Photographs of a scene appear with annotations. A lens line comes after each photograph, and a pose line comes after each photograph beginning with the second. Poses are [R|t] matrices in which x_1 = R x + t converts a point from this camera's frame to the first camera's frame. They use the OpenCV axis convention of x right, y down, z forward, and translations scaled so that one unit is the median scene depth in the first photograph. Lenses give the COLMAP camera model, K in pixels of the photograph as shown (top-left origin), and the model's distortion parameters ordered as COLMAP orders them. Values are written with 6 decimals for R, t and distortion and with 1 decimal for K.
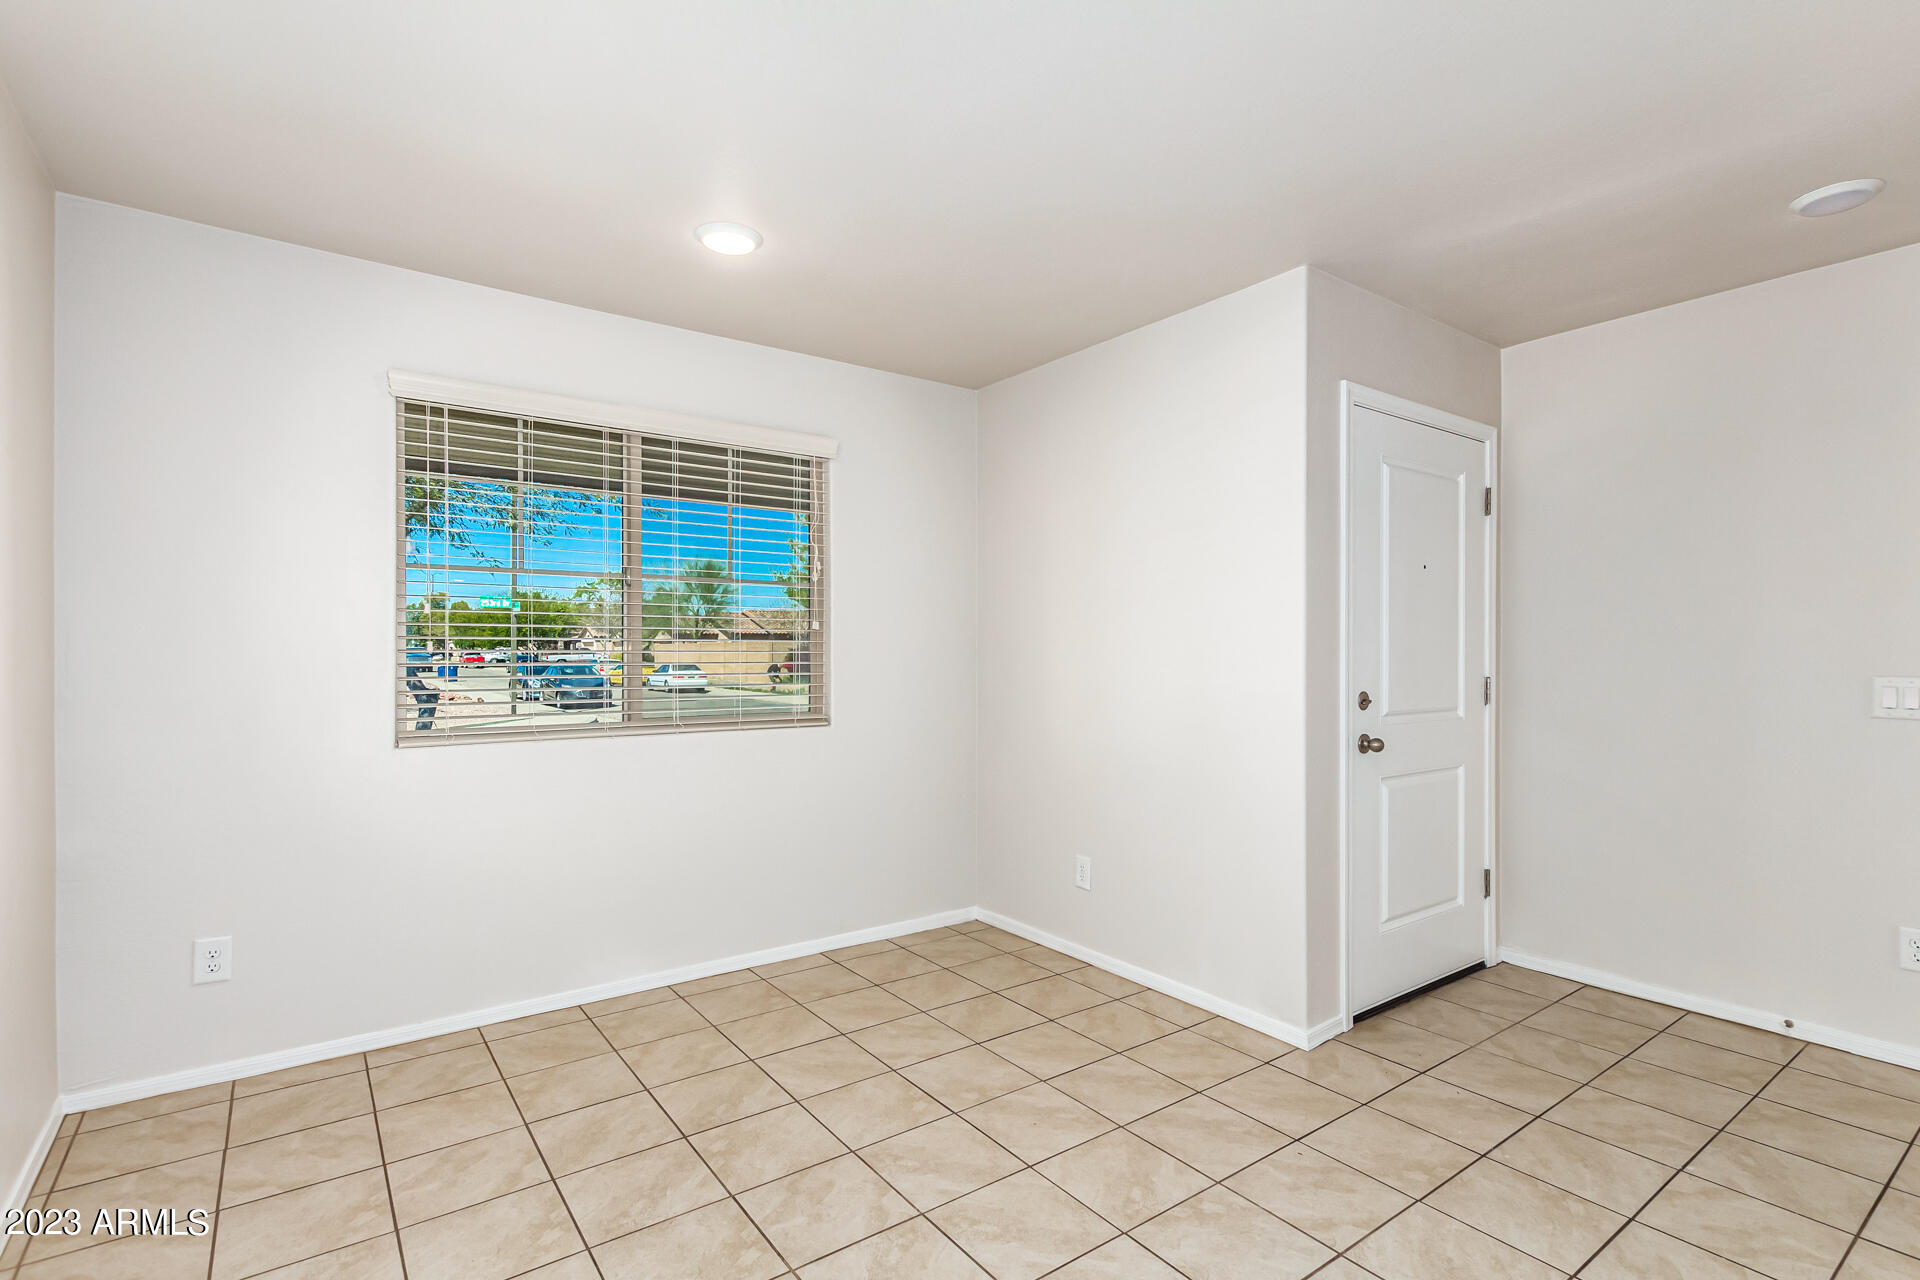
lens RADIAL K [[897.4, 0, 977.8], [0, 897.4, 648.6], [0, 0, 1]] dist [0.001396, -0.000374]
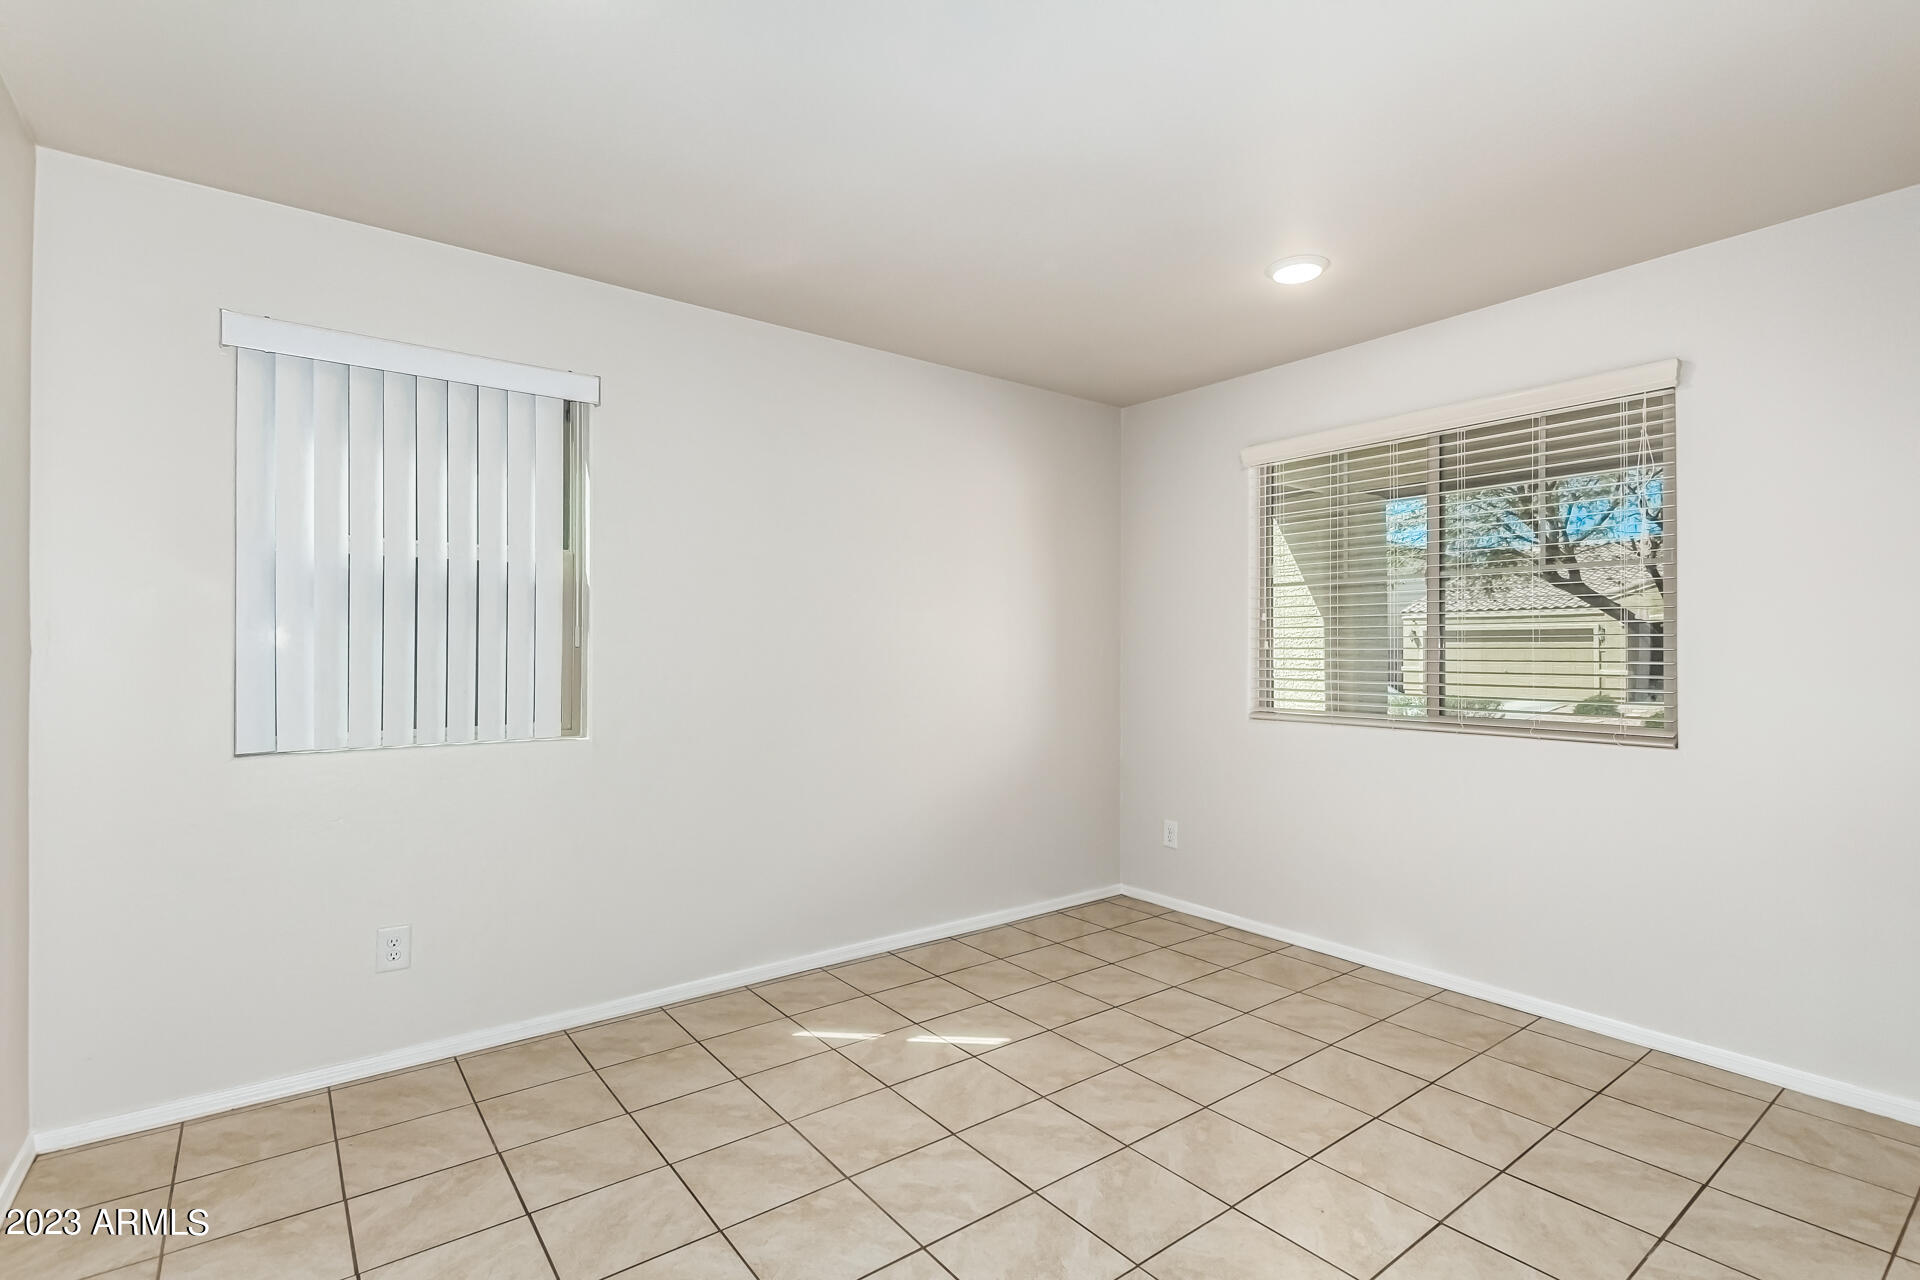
lens RADIAL K [[897.4, 0, 977.8], [0, 897.4, 648.6], [0, 0, 1]] dist [0.001396, -0.000374]
pose [[0.028482, -0.004127, -0.999586, 0.743639], [0.003906, 0.999984, -0.004018, 0.005573], [0.999587, -0.003790, 0.028498, 0.547525]]
